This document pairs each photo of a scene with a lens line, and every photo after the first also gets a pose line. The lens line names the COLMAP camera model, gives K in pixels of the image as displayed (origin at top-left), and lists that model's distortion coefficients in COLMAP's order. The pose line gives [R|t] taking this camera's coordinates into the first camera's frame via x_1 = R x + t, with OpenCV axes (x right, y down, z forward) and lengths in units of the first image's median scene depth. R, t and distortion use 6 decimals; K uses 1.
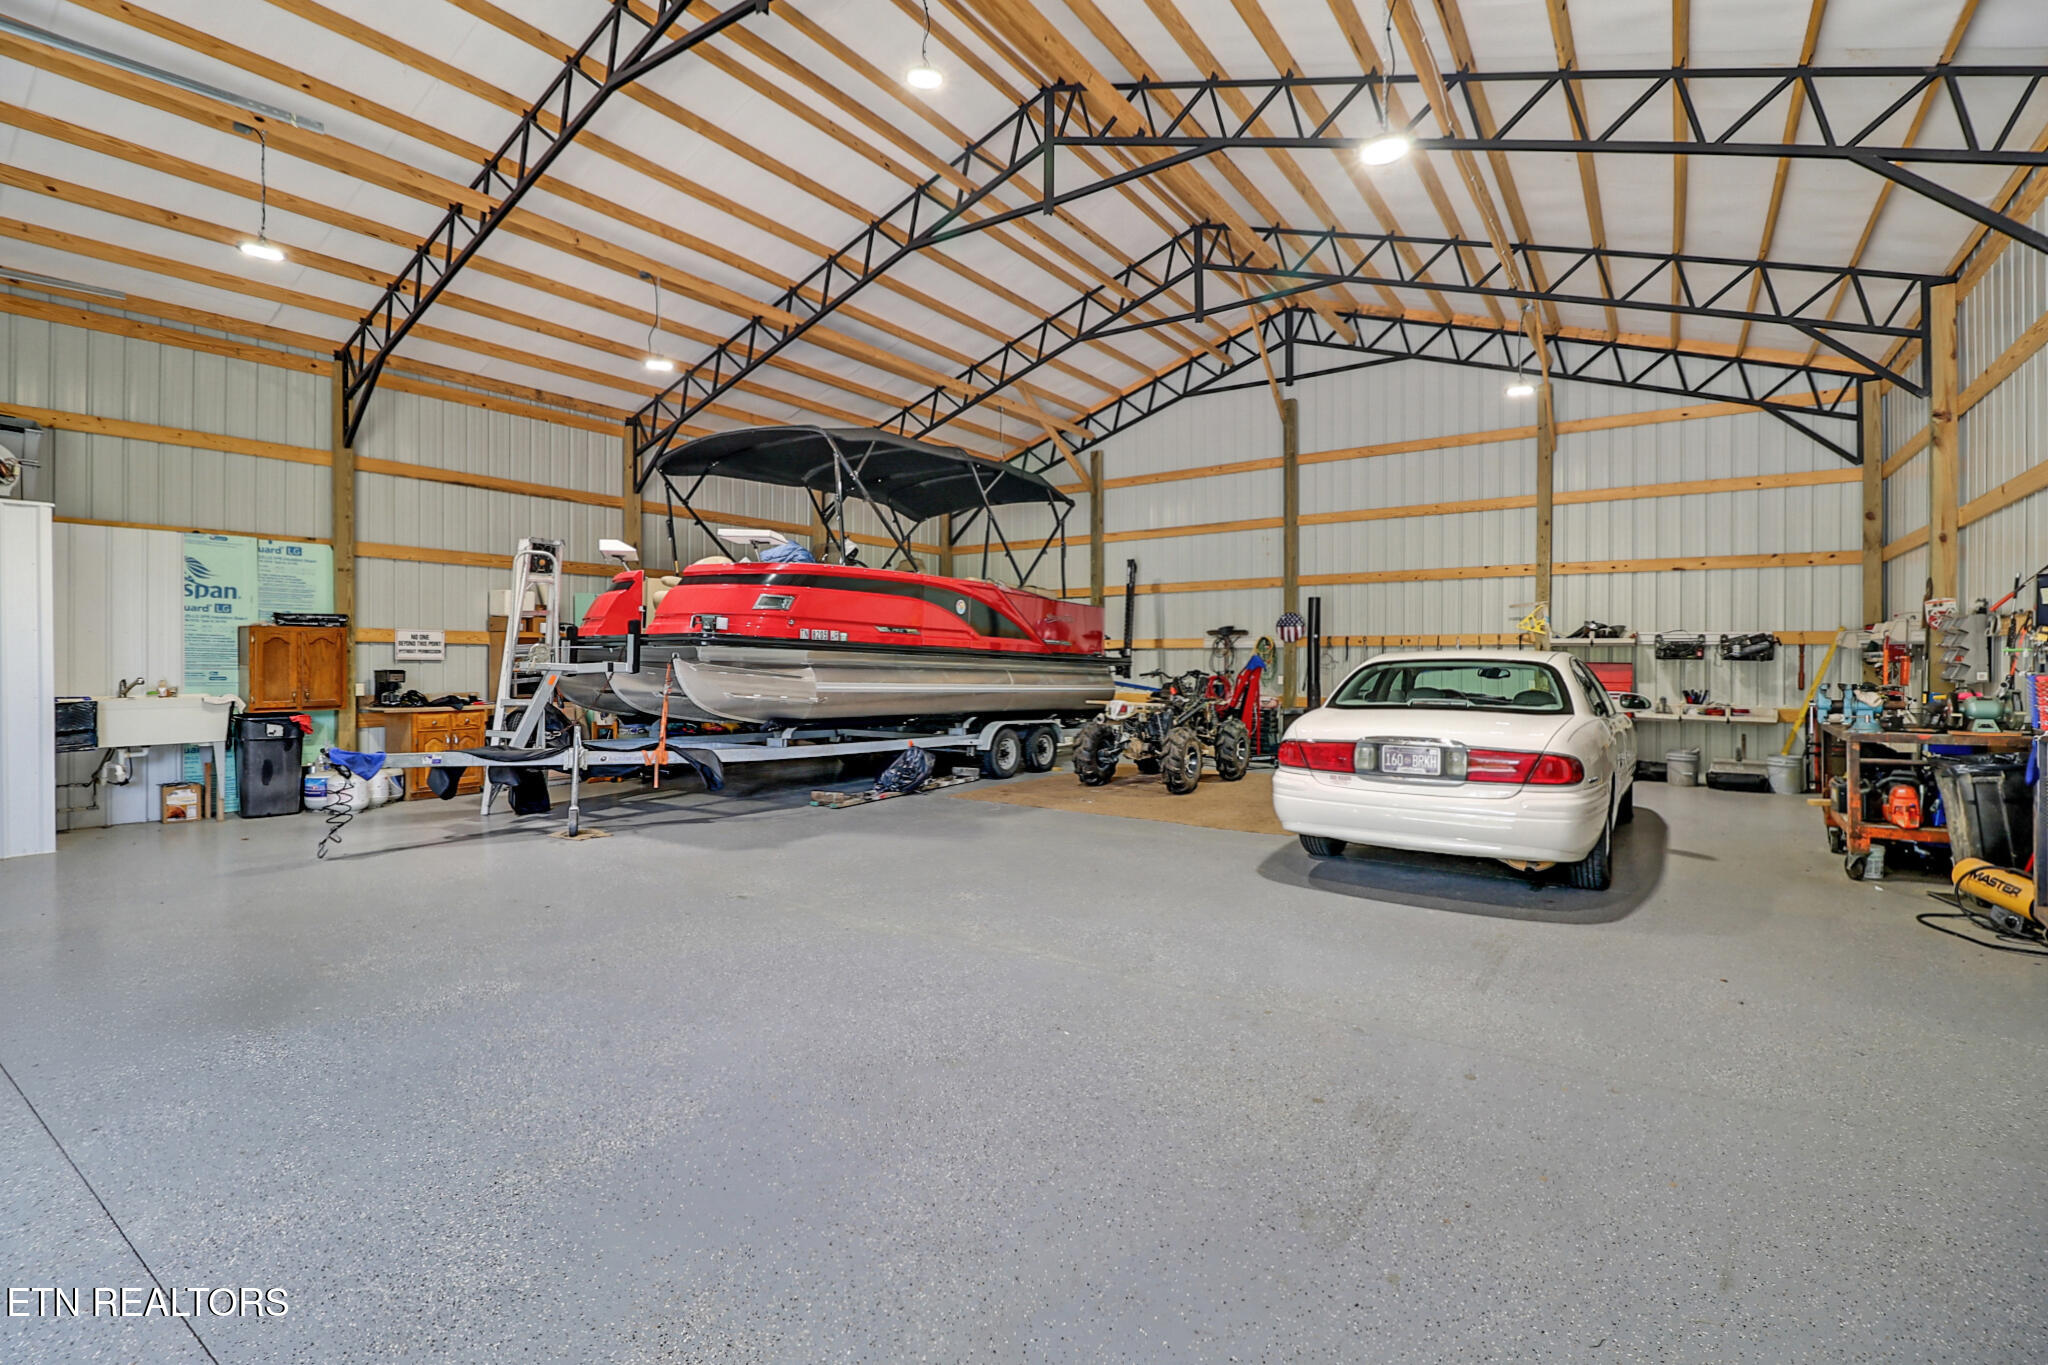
lens RADIAL K [[936.5, 0, 1019.3], [0, 936.5, 675.9], [0, 0, 1]] dist [-0.020060, -0.003466]
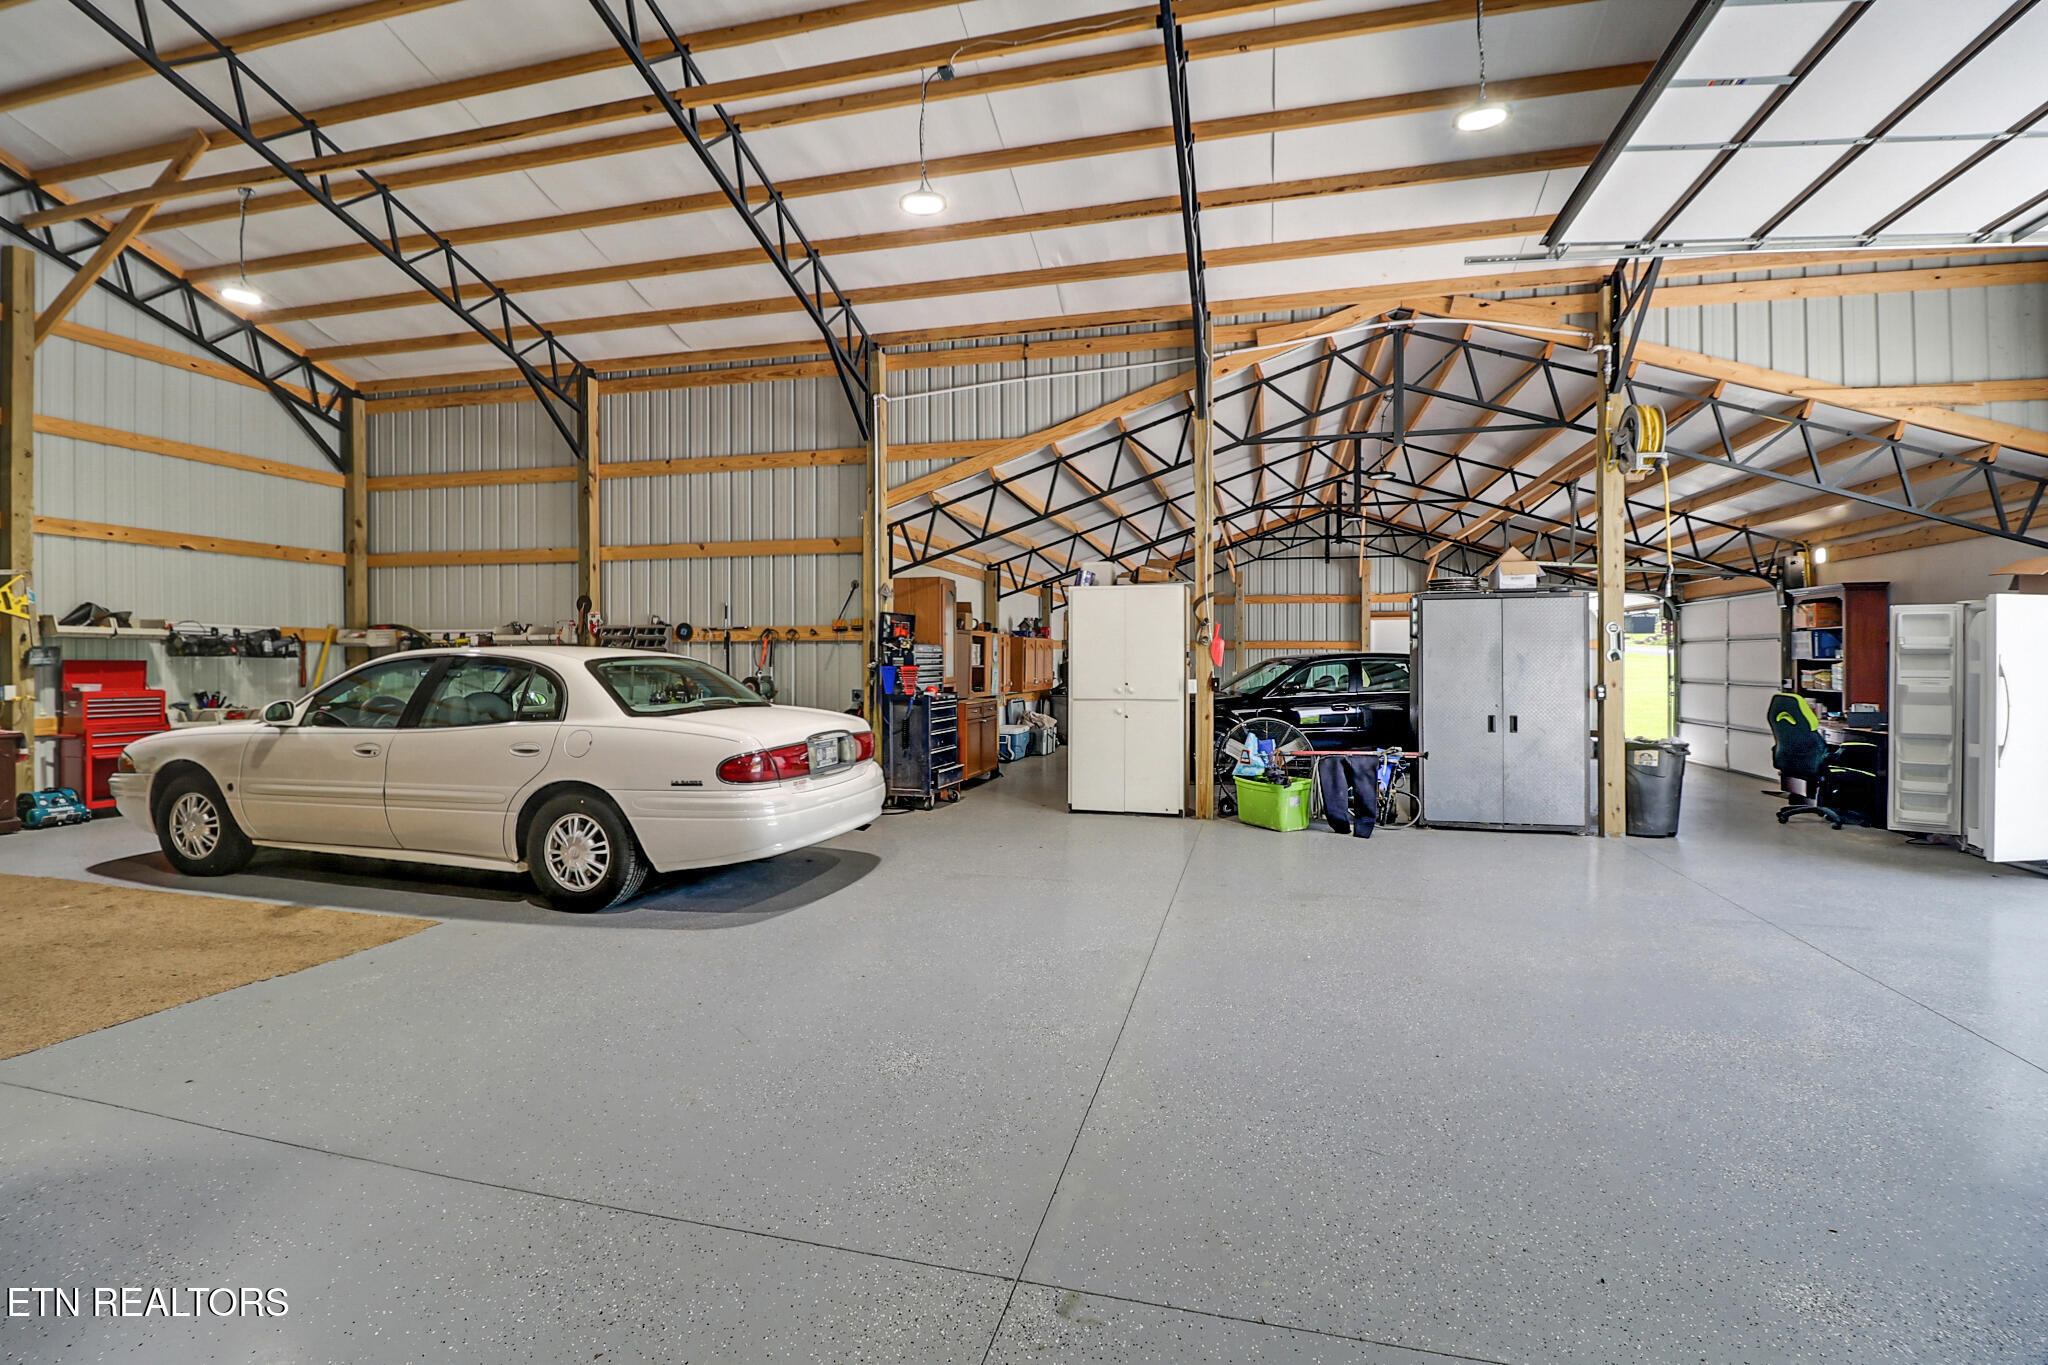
lens RADIAL K [[936.5, 0, 1020.3], [0, 936.5, 667.8], [0, 0, 1]] dist [-0.020060, -0.003466]
pose [[-0.339072, -0.007331, 0.940732, -0.346326], [0.012511, 0.999846, 0.012301, -0.008517], [-0.940677, 0.015941, -0.338928, 0.623836]]
